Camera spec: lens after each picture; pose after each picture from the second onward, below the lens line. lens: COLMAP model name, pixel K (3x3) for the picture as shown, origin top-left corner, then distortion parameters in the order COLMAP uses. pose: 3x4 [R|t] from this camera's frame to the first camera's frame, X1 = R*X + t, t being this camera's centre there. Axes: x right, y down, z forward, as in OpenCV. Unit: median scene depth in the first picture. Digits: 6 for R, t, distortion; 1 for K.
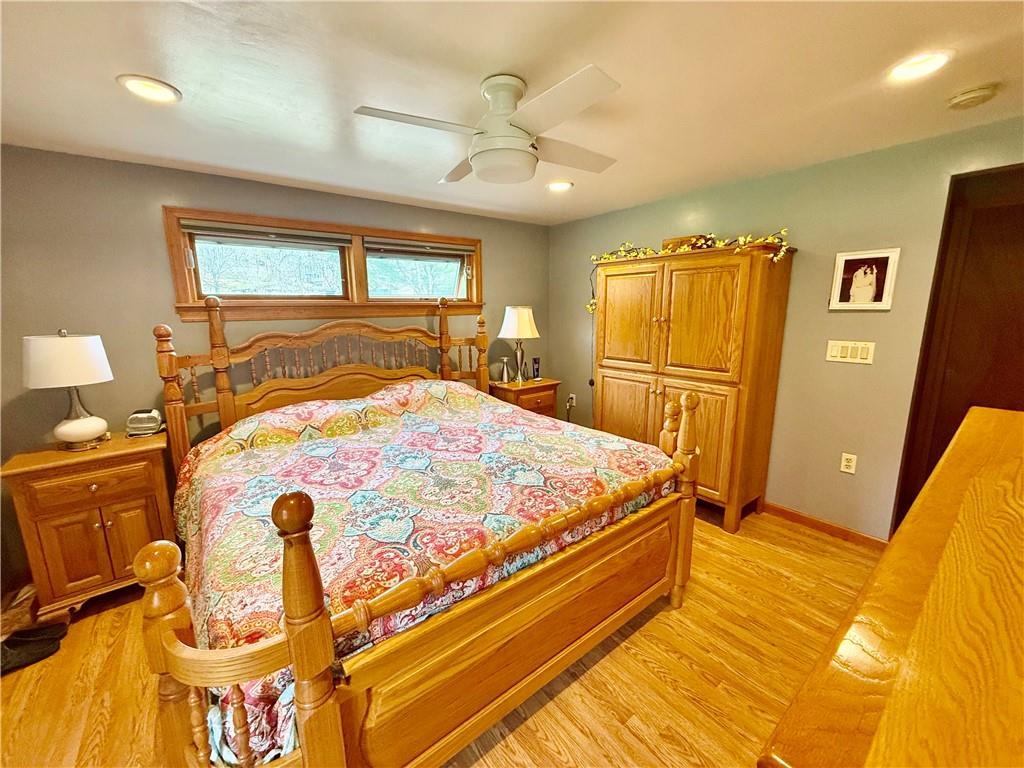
lens RADIAL K [[406.4, 0, 506.6], [0, 406.4, 382.4], [0, 0, 1]] dist [-0.001895, -0.000335]
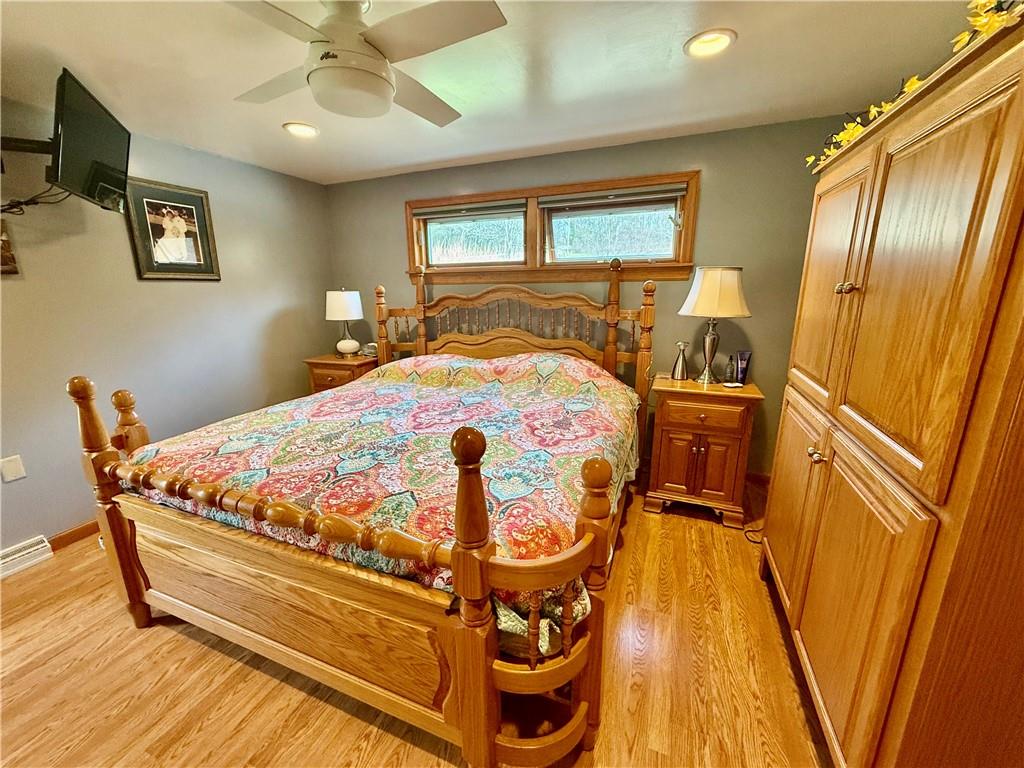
lens RADIAL K [[397.9, 0, 511.1], [0, 397.9, 392.6], [0, 0, 1]] dist [0.000702, 0.000001]
pose [[0.505805, 0.236289, -0.829656, 0.589863], [-0.145406, 0.971347, 0.187995, -0.086592], [0.850305, 0.025549, 0.525670, 0.526801]]
